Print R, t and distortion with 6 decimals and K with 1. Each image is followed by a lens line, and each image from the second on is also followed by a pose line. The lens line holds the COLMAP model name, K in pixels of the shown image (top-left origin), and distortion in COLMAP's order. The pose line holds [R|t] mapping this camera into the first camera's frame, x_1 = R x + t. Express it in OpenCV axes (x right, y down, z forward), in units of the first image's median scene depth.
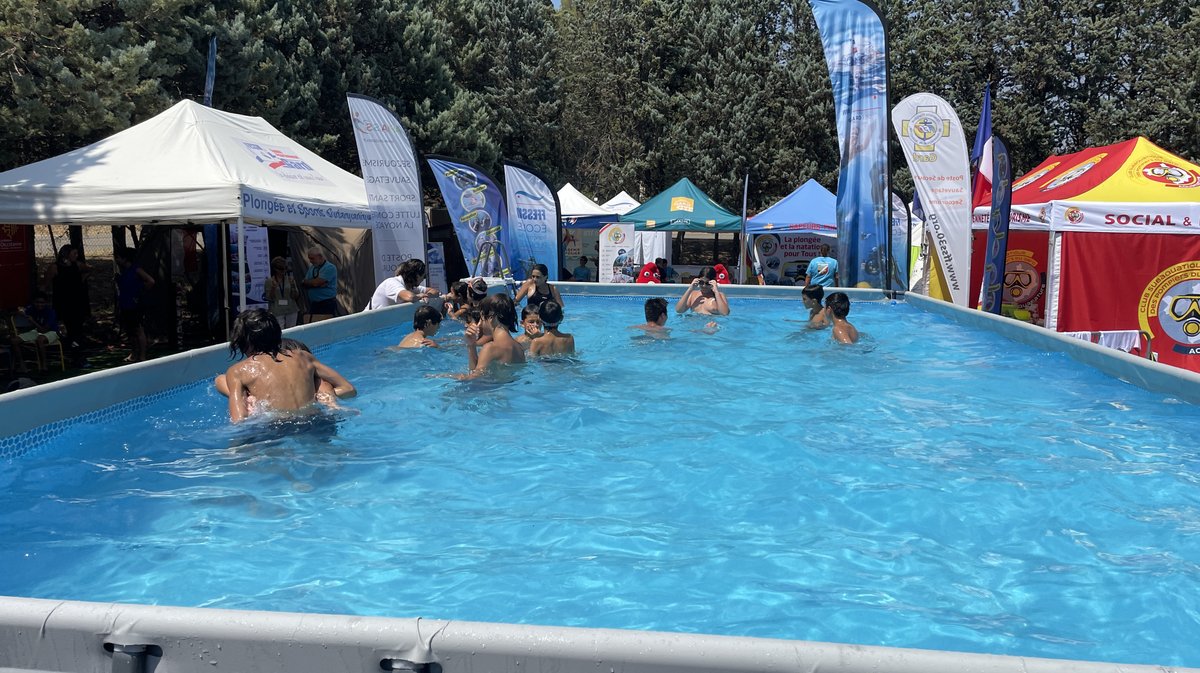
lens RADIAL K [[929.6, 0, 535.1], [0, 929.6, 311.8], [0, 0, 1]] dist [0.079314, -0.062866]
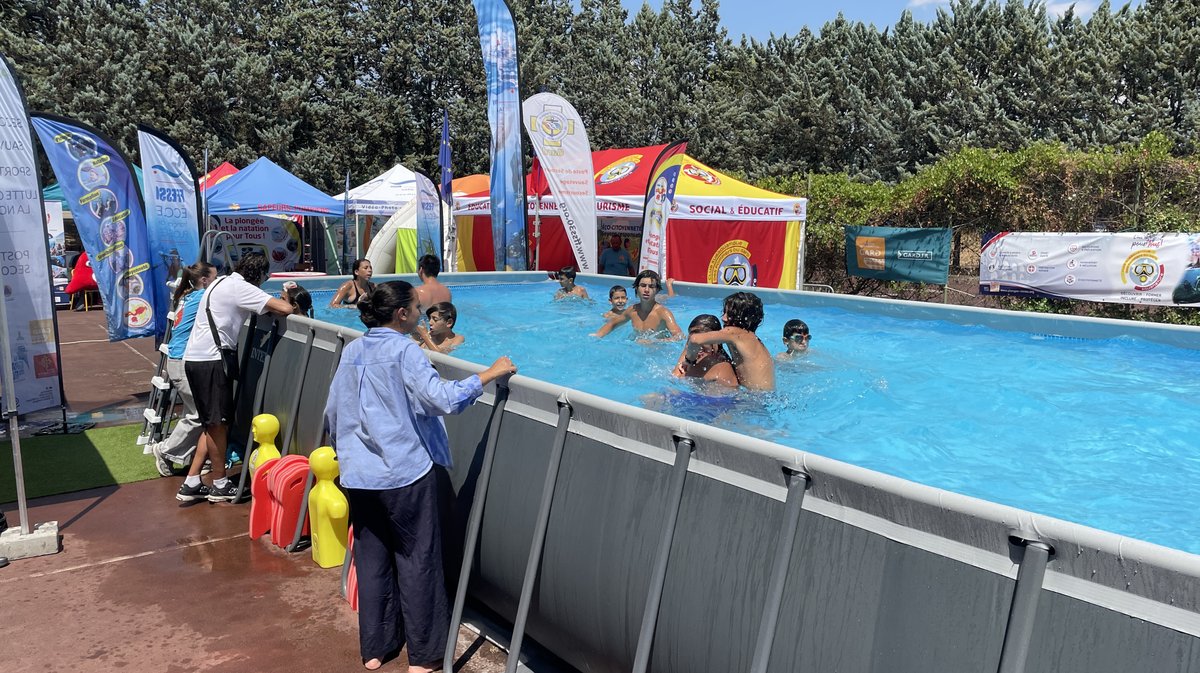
lens RADIAL K [[929.6, 0, 598.3], [0, 929.6, 346.4], [0, 0, 1]] dist [0.079314, -0.062866]
pose [[0.707981, -0.101000, 0.698973, -0.329241], [0.058910, 0.994717, 0.084065, -0.023034], [-0.703771, -0.018340, 0.710190, 0.168532]]
